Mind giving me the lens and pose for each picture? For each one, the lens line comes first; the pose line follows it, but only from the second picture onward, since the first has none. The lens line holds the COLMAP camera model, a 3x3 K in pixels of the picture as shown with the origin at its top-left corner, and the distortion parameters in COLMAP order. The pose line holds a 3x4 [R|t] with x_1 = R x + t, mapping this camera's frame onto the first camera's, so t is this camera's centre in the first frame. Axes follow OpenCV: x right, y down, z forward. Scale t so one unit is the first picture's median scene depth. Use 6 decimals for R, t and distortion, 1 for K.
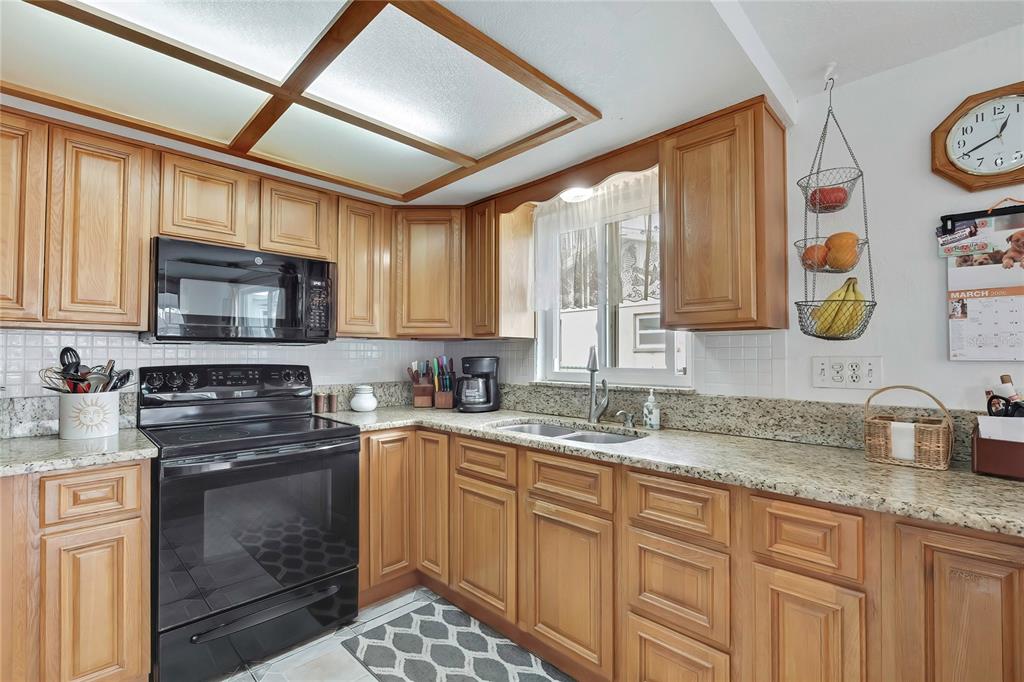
lens RADIAL K [[463.5, 0, 515.8], [0, 463.5, 344.2], [0, 0, 1]] dist [0.002619, 0.000039]
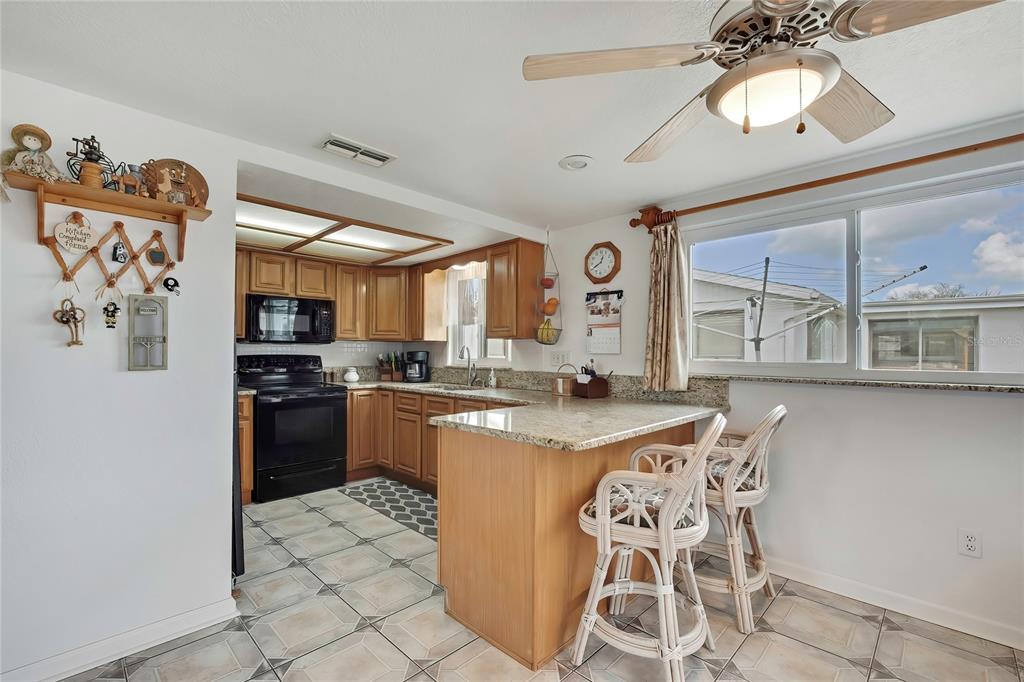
lens RADIAL K [[463.5, 0, 511.5], [0, 463.5, 347.2], [0, 0, 1]] dist [0.002619, 0.000039]
pose [[0.999886, 0.004176, -0.014490, 0.372867], [-0.003942, 0.999862, 0.016142, -0.022934], [0.014555, -0.016083, 0.999765, -0.914890]]
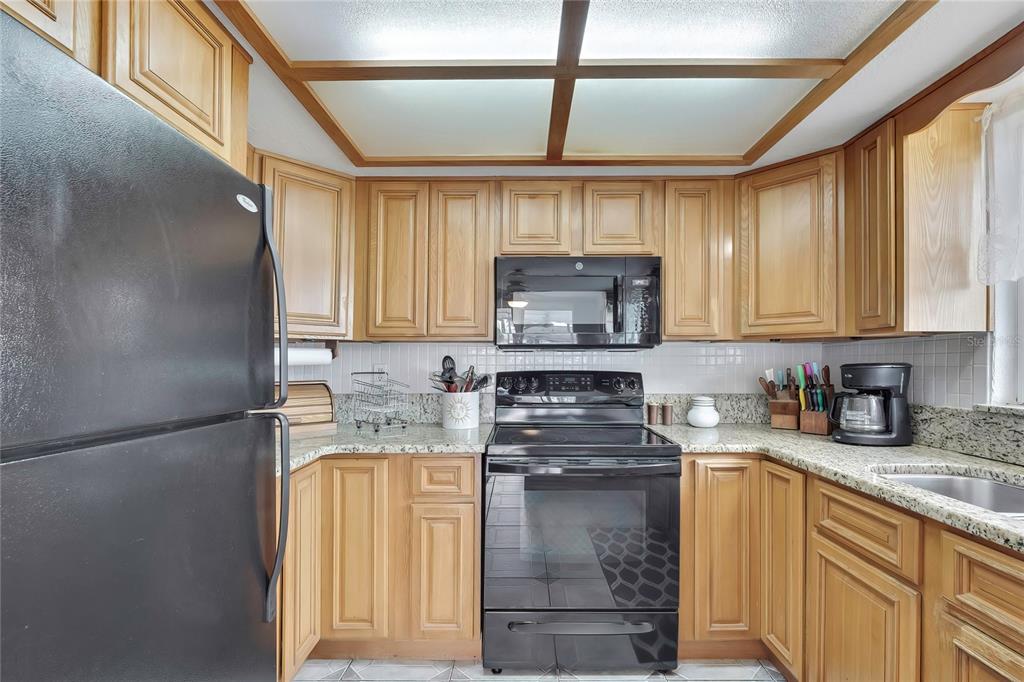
lens RADIAL K [[463.5, 0, 518.6], [0, 463.5, 361.4], [0, 0, 1]] dist [0.002619, 0.000039]
pose [[0.695120, -0.000330, -0.718894, 0.061379], [0.018650, 0.999672, 0.017575, 0.002999], [0.718652, -0.025624, 0.694898, 0.197649]]
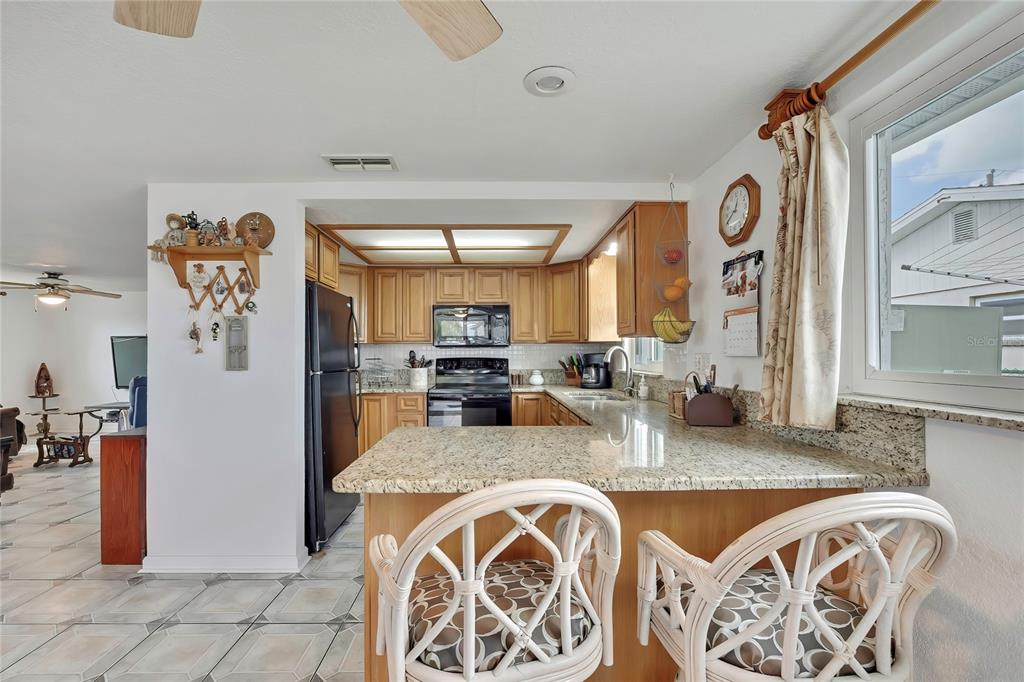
lens RADIAL K [[463.5, 0, 483.9], [0, 463.5, 350.9], [0, 0, 1]] dist [0.002619, 0.000039]
pose [[0.689449, -0.006324, -0.724307, 0.976874], [0.023244, 0.999640, 0.013397, -0.014346], [0.723961, -0.026072, 0.689348, -0.425385]]
